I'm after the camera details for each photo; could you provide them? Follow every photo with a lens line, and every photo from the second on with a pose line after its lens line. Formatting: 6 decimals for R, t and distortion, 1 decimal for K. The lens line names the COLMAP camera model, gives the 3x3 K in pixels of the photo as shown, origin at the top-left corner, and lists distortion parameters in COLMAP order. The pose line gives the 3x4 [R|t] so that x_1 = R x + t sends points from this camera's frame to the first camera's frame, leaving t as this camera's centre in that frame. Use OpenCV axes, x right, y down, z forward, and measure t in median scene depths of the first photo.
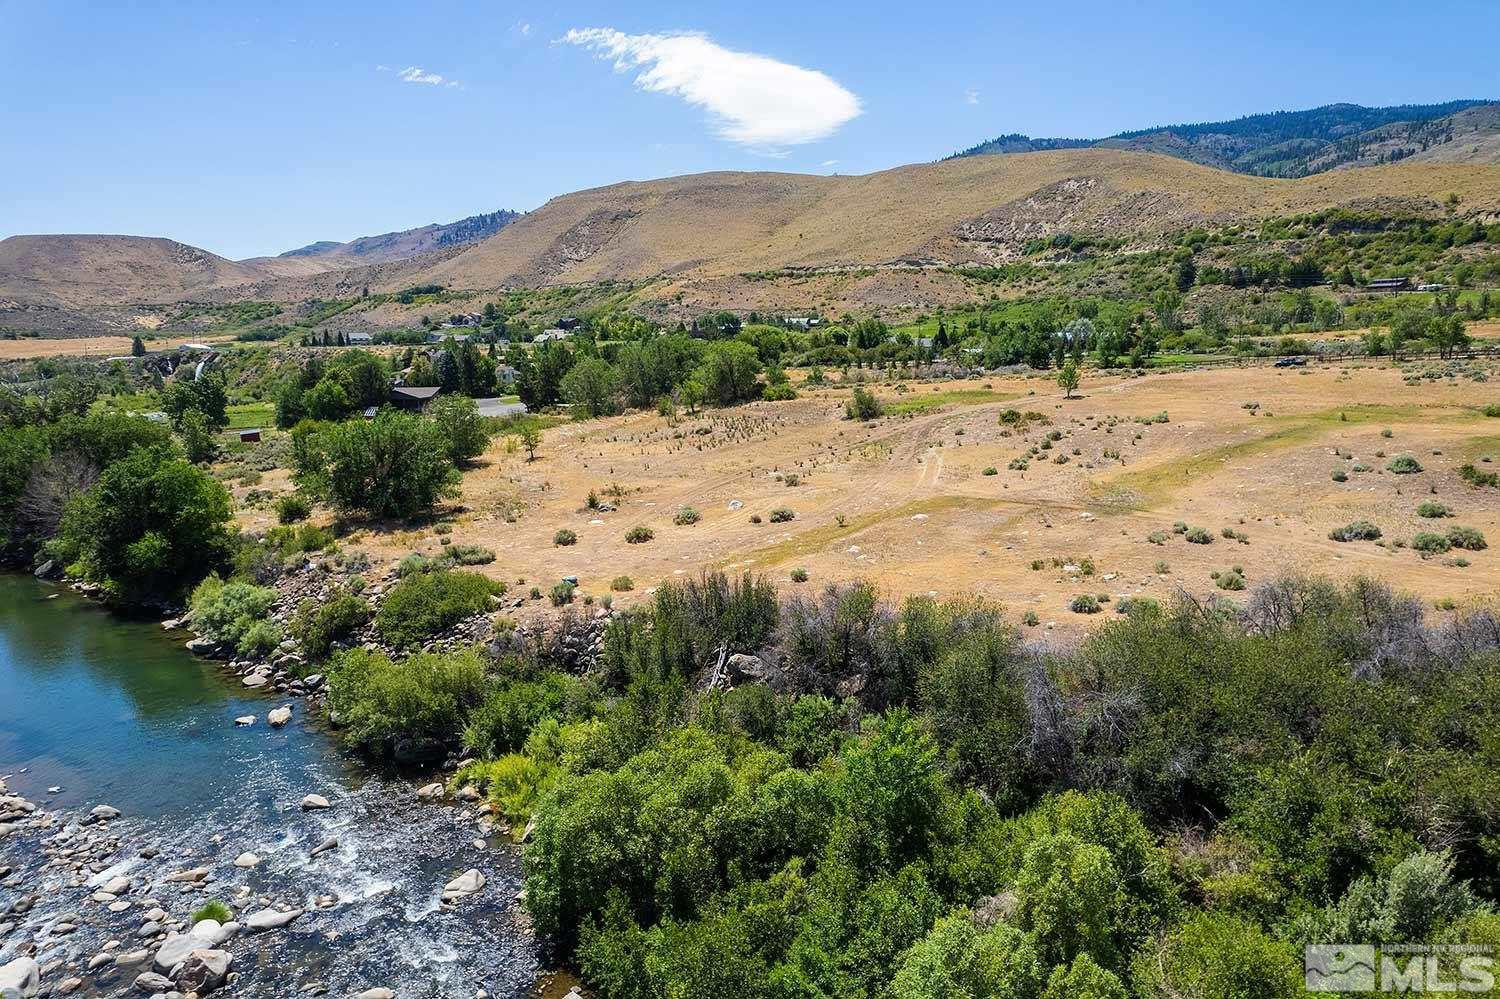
lens RADIAL K [[958.1, 0, 760.4], [0, 958.1, 508.9], [0, 0, 1]] dist [-0.078429, 0.073827]
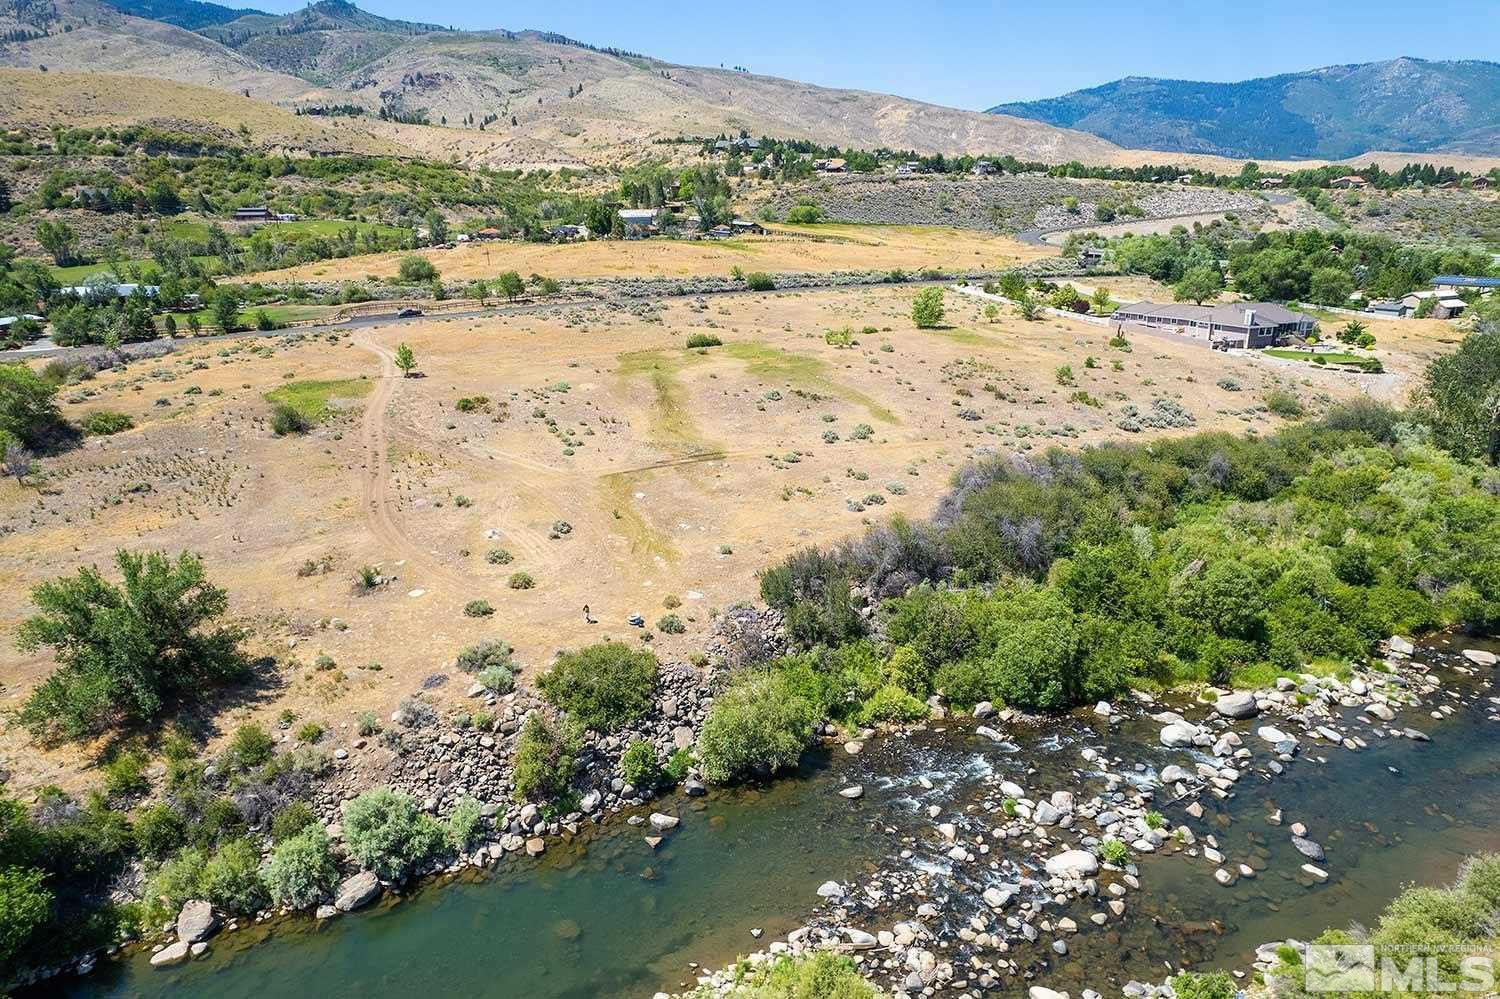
lens RADIAL K [[958.1, 0, 755.9], [0, 958.1, 513.5], [0, 0, 1]] dist [-0.078429, 0.073827]
pose [[0.341482, -0.276367, 0.898338, -0.256315], [0.174578, 0.957810, 0.228302, -0.063311], [-0.923533, 0.078869, 0.375323, 0.092511]]
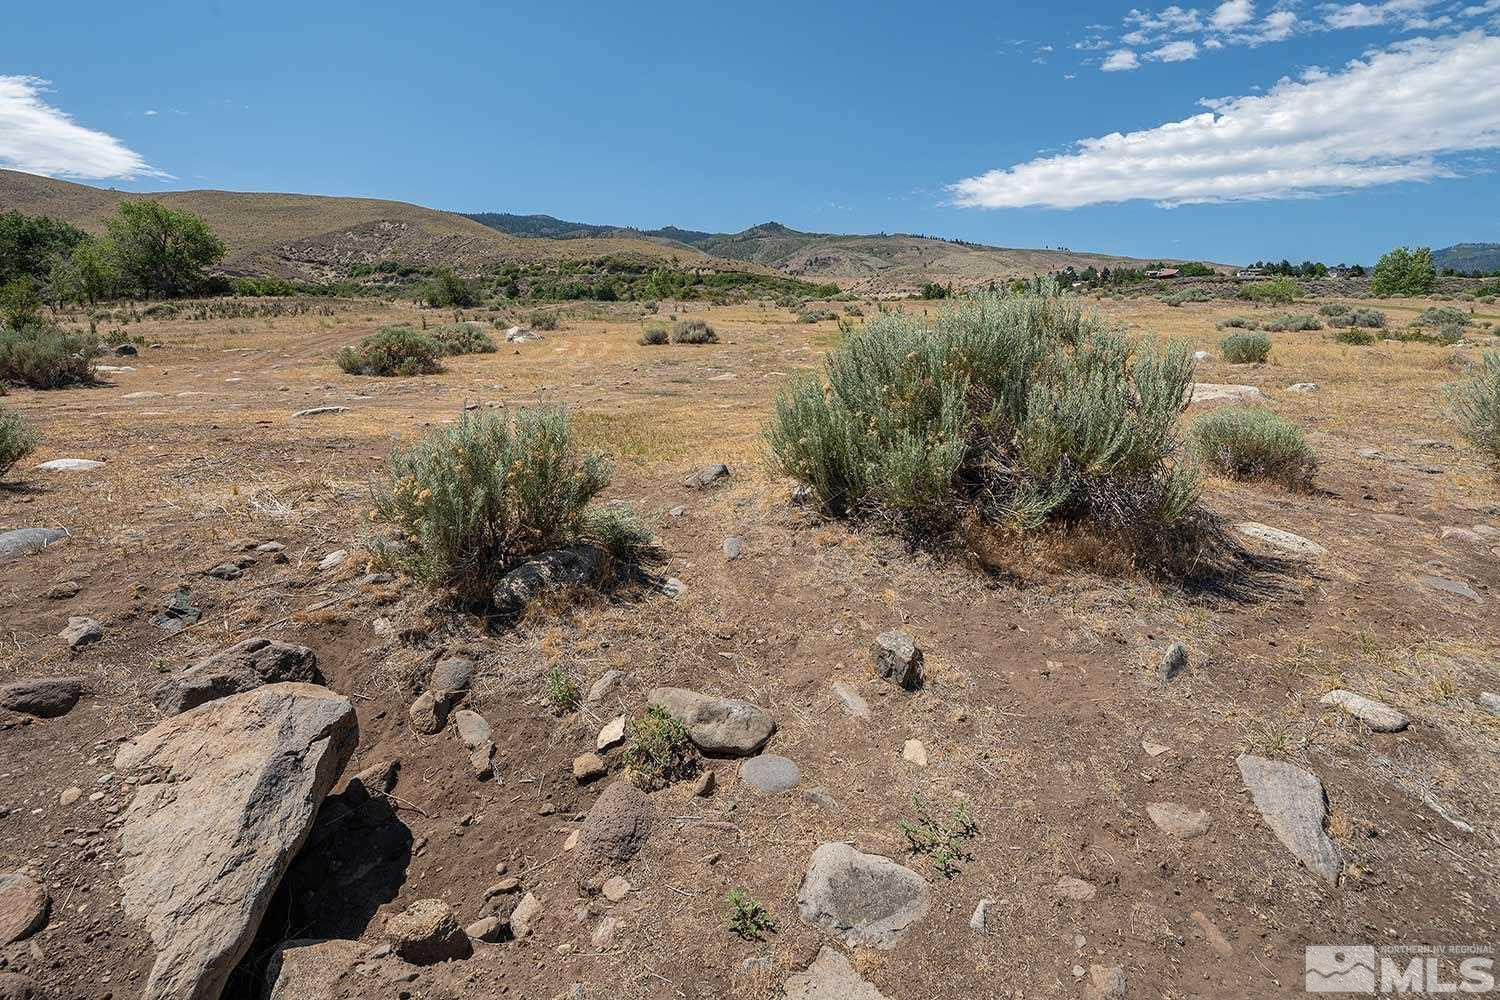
lens RADIAL K [[734.6, 0, 747.1], [0, 734.6, 371.9], [0, 0, 1]] dist [0.007753, -0.002221]
pose [[0.691946, 0.006949, 0.721915, -0.056023], [0.120563, 0.984800, -0.125037, 0.018836], [-0.711811, 0.173556, 0.680591, 0.205289]]
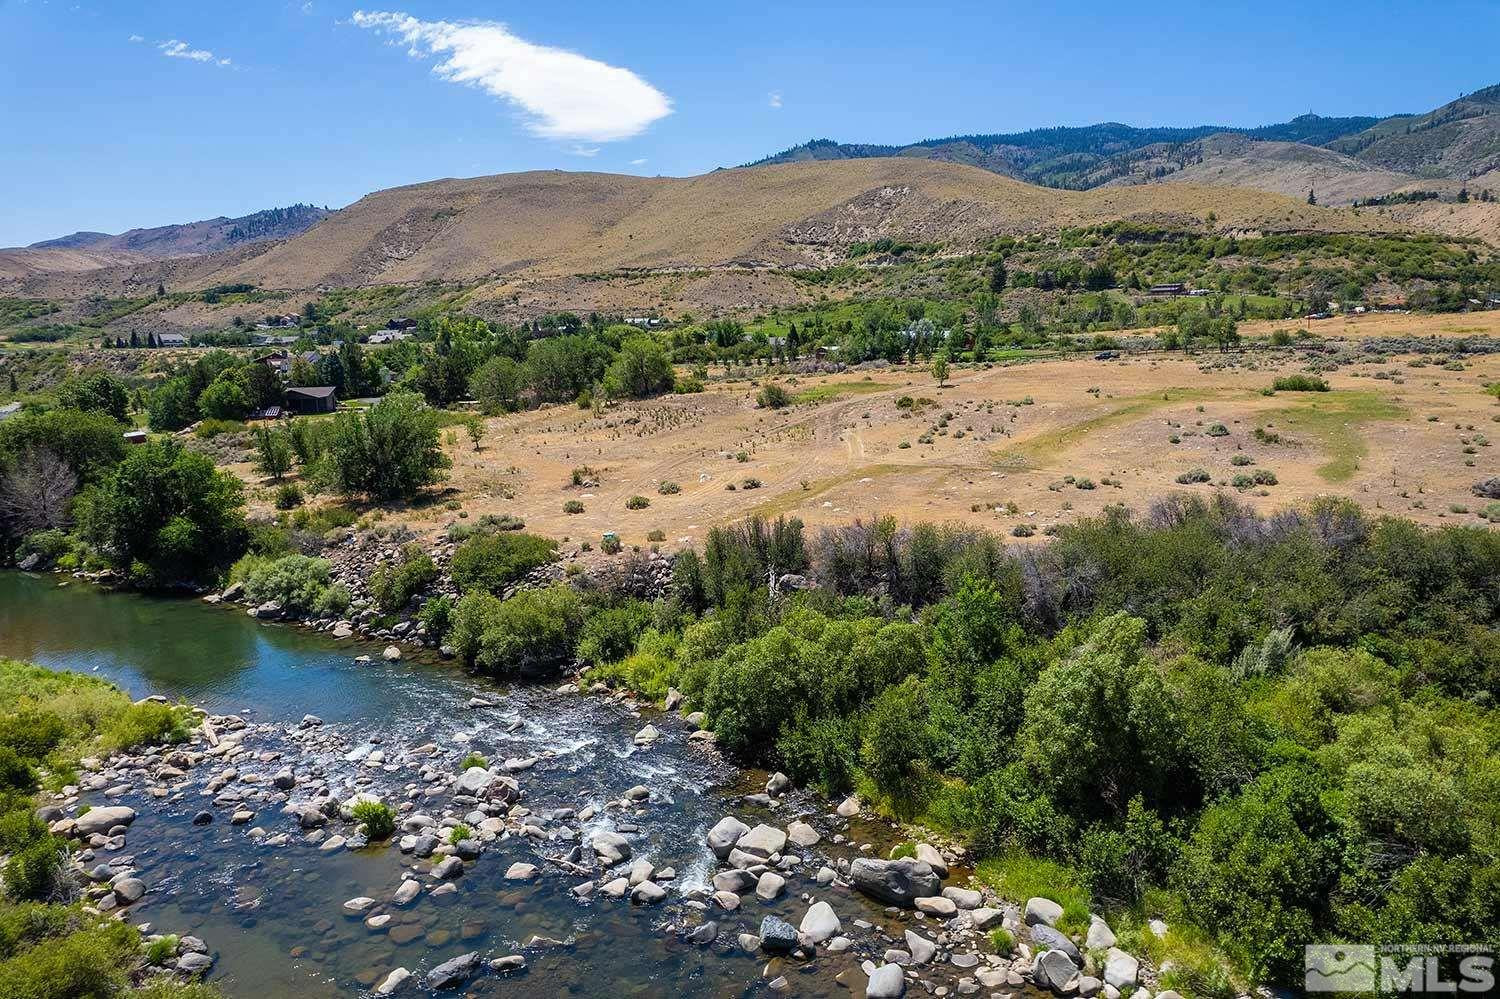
lens RADIAL K [[958.1, 0, 762.2], [0, 958.1, 509.1], [0, 0, 1]] dist [-0.078429, 0.073827]
pose [[0.981824, -0.035309, 0.186481, -0.051829], [0.035187, 0.999373, 0.003965, 0.009500], [-0.186504, 0.002669, 0.982451, -0.050701]]
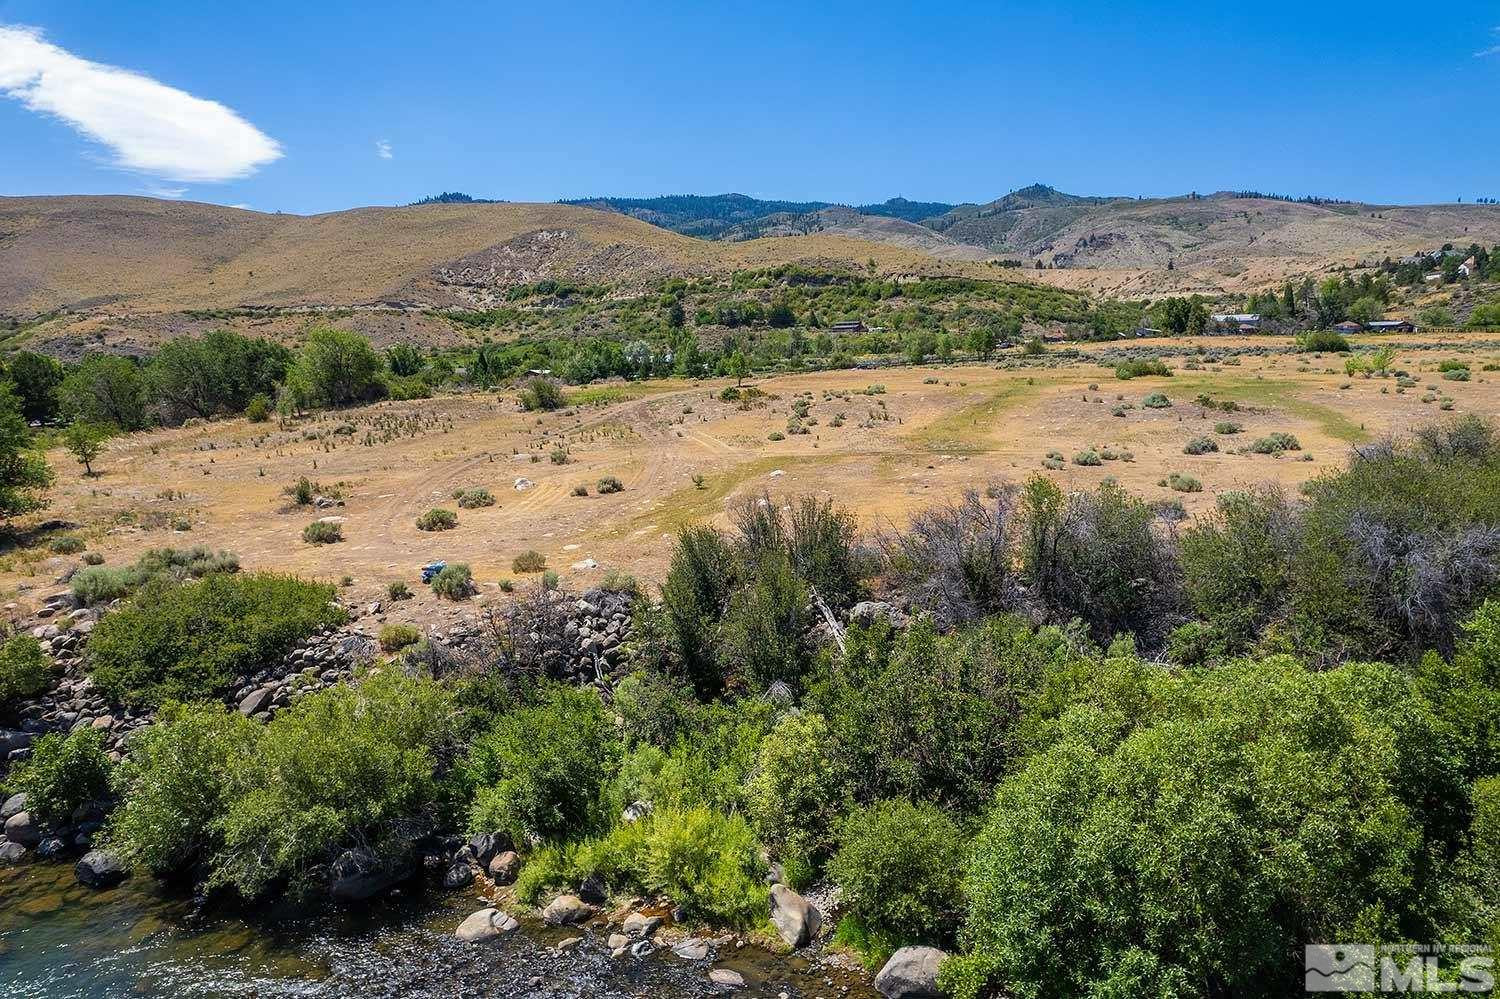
lens RADIAL K [[958.1, 0, 758.5], [0, 958.1, 510.1], [0, 0, 1]] dist [-0.078429, 0.073827]
pose [[0.849797, -0.069417, 0.522520, -0.076316], [0.100404, 0.994458, -0.031176, 0.017089], [-0.517460, 0.078957, 0.852057, 0.076371]]
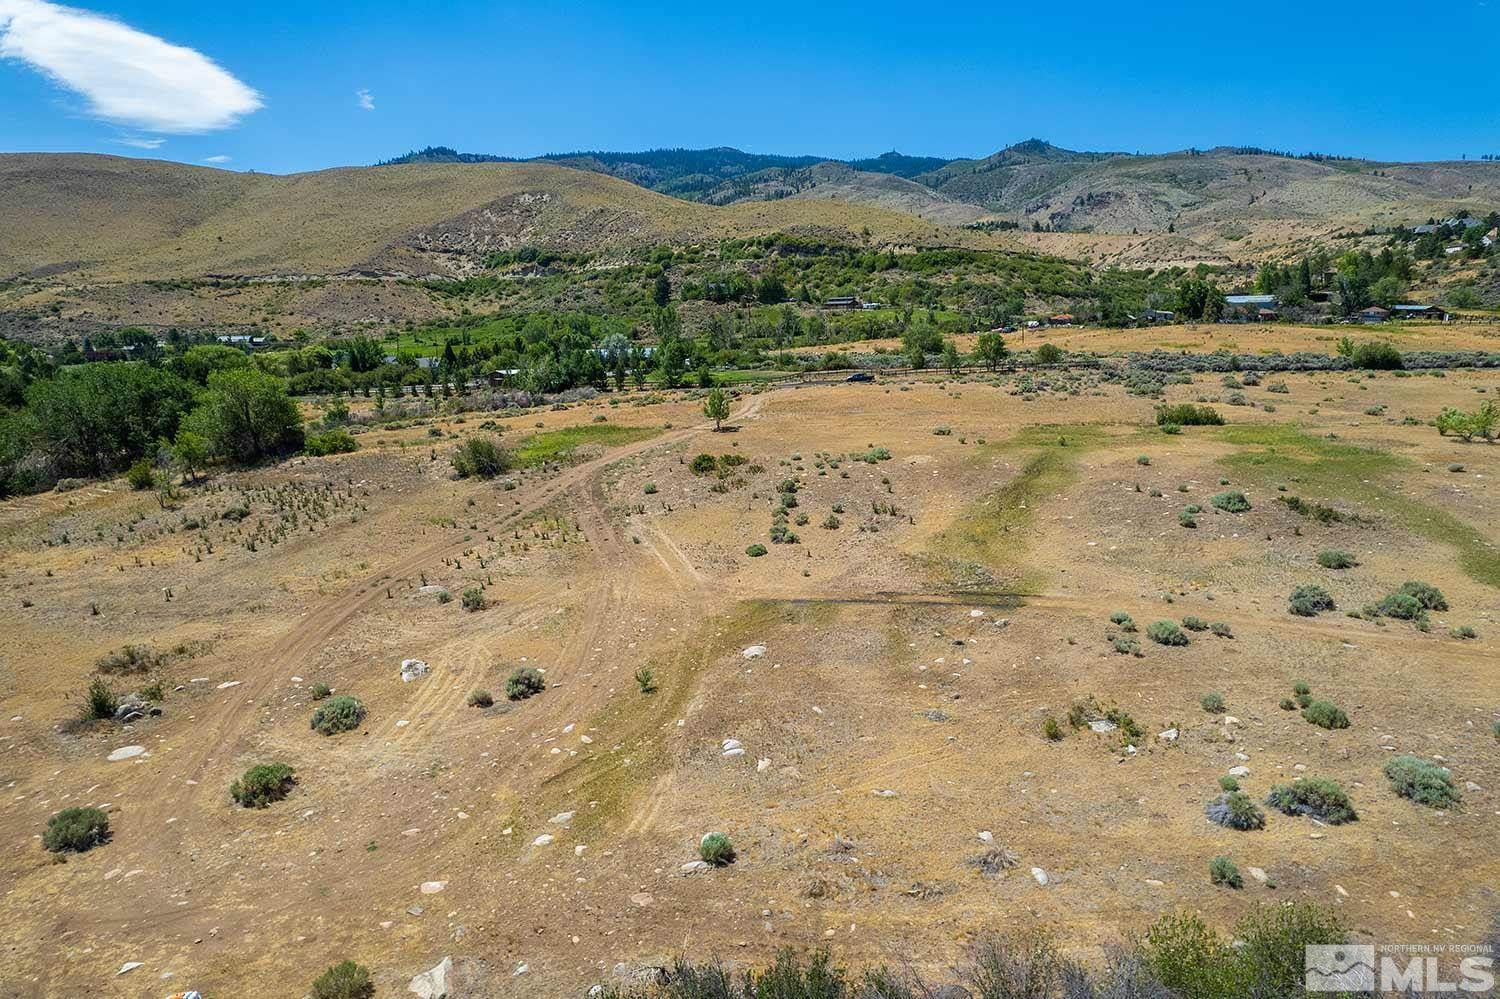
lens RADIAL K [[958.1, 0, 757.3], [0, 958.1, 512.6], [0, 0, 1]] dist [-0.078429, 0.073827]
pose [[0.845800, -0.094386, 0.525084, -0.040225], [0.100769, 0.994773, 0.016496, -0.024206], [-0.523897, 0.038960, 0.850890, 0.120427]]
